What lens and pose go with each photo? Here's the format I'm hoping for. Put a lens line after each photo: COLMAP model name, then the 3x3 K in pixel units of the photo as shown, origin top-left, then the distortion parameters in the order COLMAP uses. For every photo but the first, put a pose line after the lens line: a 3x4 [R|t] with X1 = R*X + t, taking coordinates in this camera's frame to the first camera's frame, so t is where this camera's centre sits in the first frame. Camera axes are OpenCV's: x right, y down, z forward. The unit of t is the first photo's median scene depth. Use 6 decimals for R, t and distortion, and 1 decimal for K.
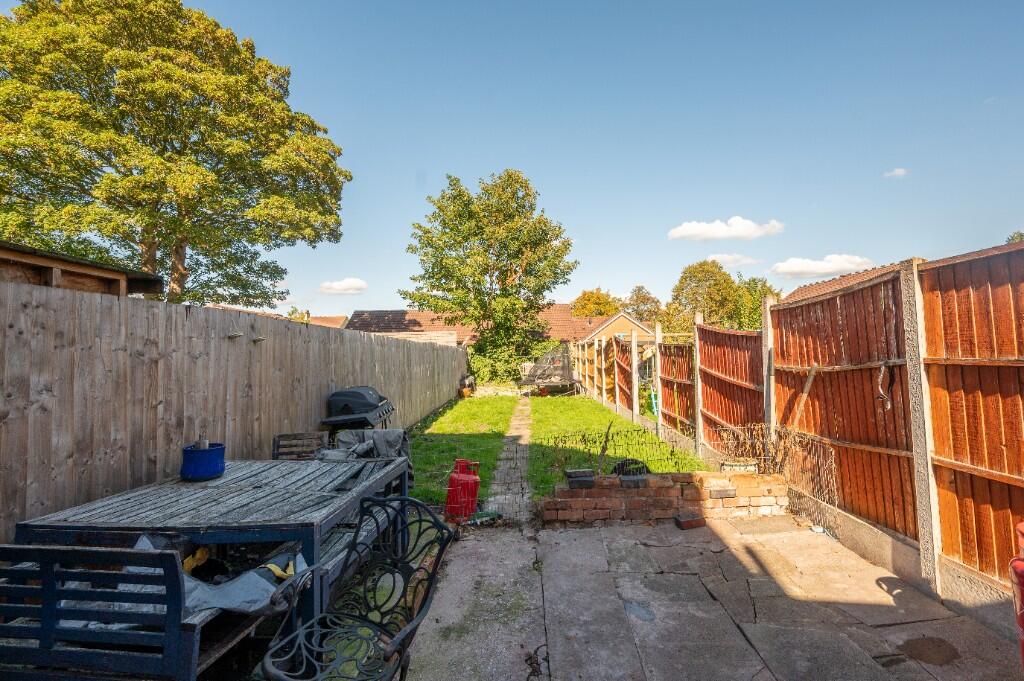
lens RADIAL K [[454.9, 0, 512.0], [0, 454.9, 340.5], [0, 0, 1]] dist [-0.003902, -0.000493]
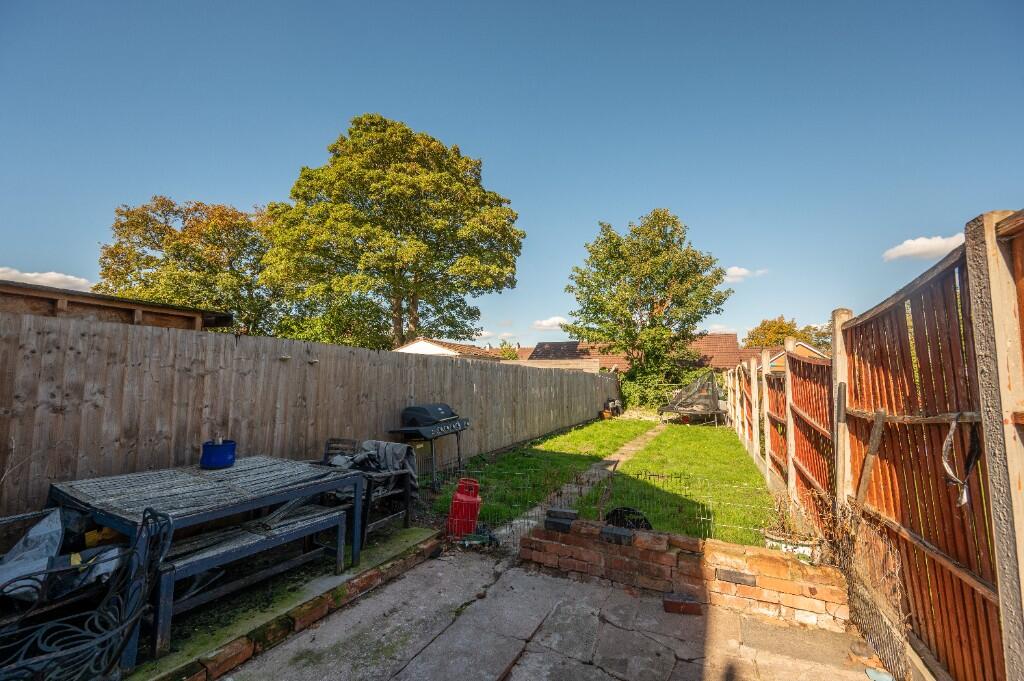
lens RADIAL K [[383.2, 0, 511.2], [0, 383.2, 353.9], [0, 0, 1]] dist [-0.001970, -0.000127]
pose [[0.903060, 0.003477, -0.429500, 0.098845], [-0.018574, 0.999348, -0.030962, -0.000254], [0.429112, 0.035938, 0.902536, 0.065655]]
